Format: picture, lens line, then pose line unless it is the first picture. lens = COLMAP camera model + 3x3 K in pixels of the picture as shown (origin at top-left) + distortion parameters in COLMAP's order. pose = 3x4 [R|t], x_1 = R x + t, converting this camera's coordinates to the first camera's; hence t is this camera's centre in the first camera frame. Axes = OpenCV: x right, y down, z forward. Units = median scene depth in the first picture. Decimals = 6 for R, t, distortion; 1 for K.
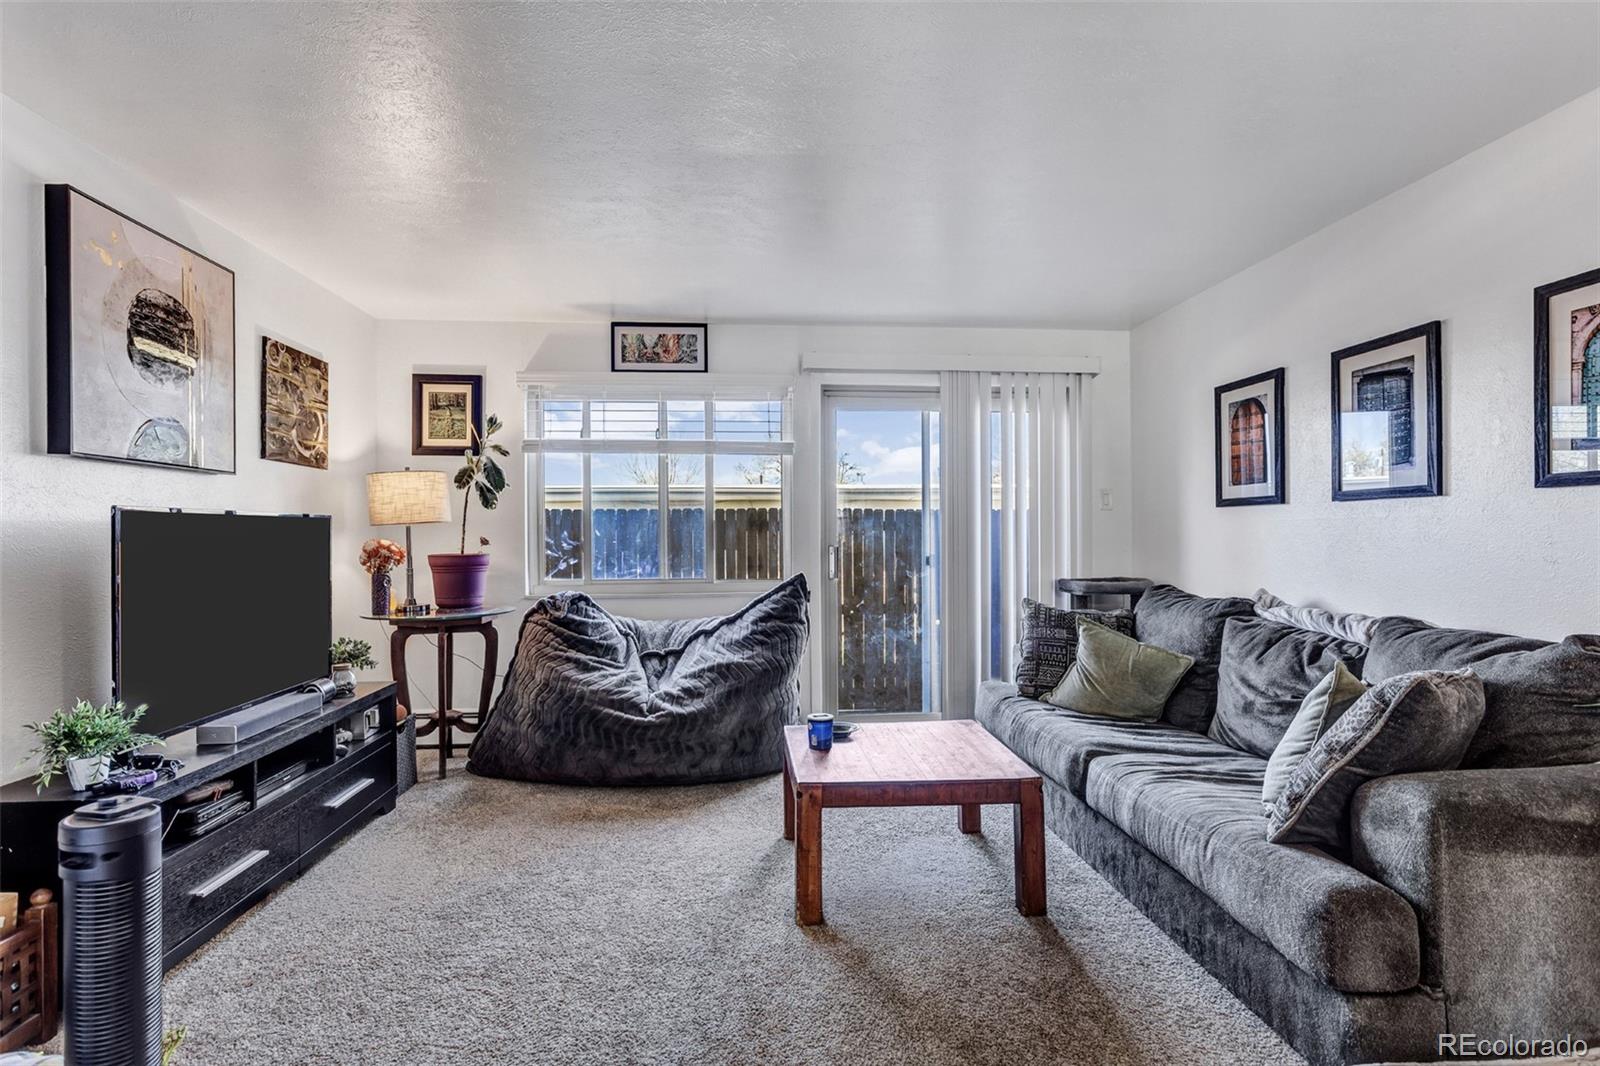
lens RADIAL K [[825.8, 0, 803.4], [0, 825.8, 533.2], [0, 0, 1]] dist [-0.004328, 0.001844]
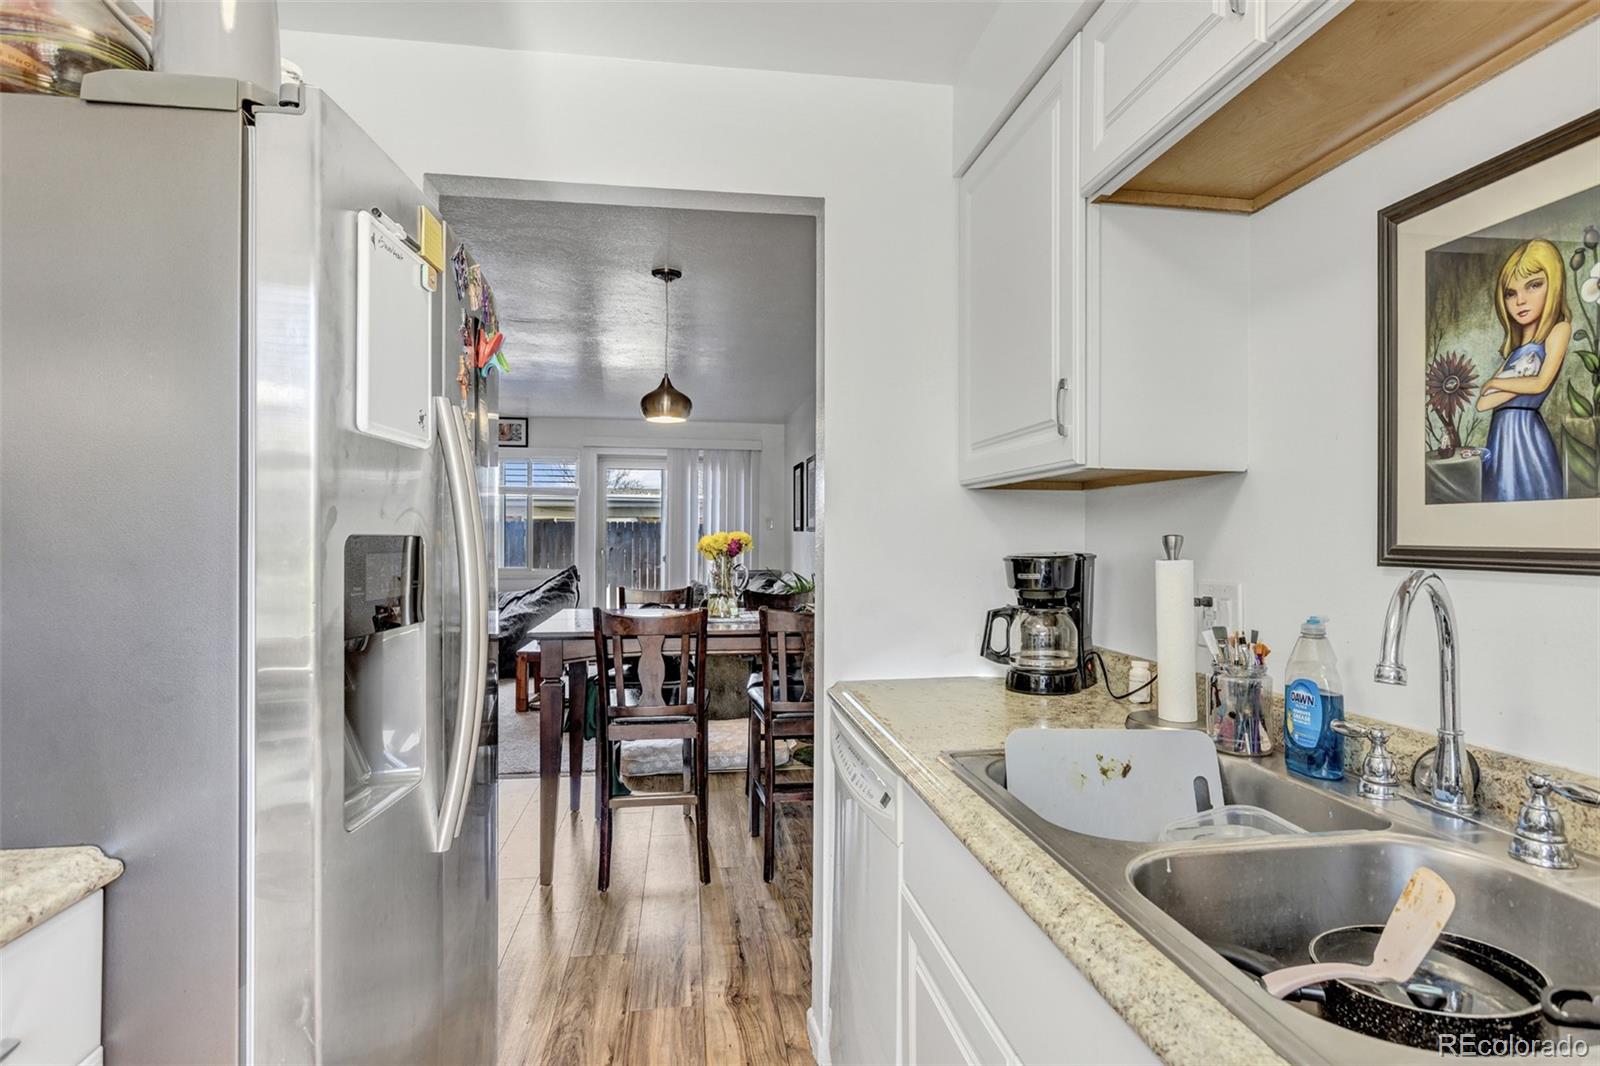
lens RADIAL K [[825.8, 0, 801.3], [0, 825.8, 539.2], [0, 0, 1]] dist [-0.004328, 0.001844]
pose [[0.998979, 0.013523, 0.043112, 0.455868], [-0.014073, 0.999823, 0.012467, -0.039561], [-0.042936, -0.013061, 0.998992, -0.881030]]
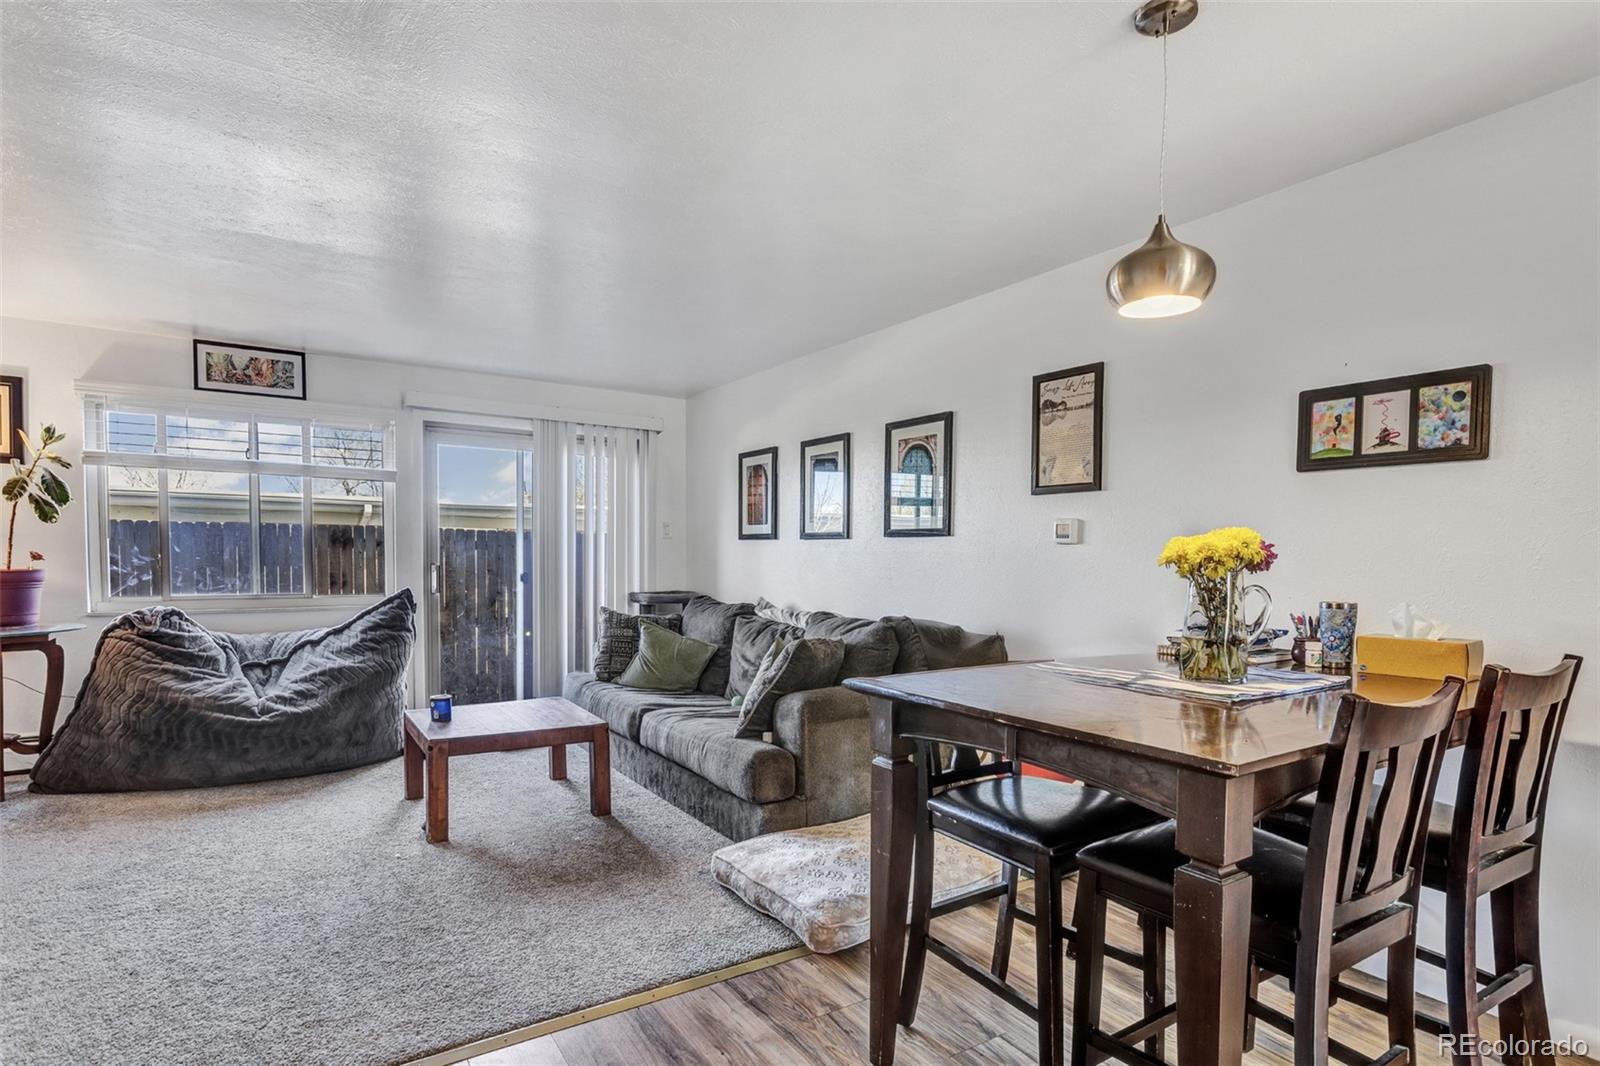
lens RADIAL K [[825.8, 0, 805.5], [0, 825.8, 597.5], [0, 0, 1]] dist [-0.004328, 0.001844]
pose [[0.881992, -0.009207, 0.471174, -0.061986], [-0.017402, 0.998491, 0.052085, -0.008735], [-0.470942, -0.054137, 0.880501, -0.301206]]
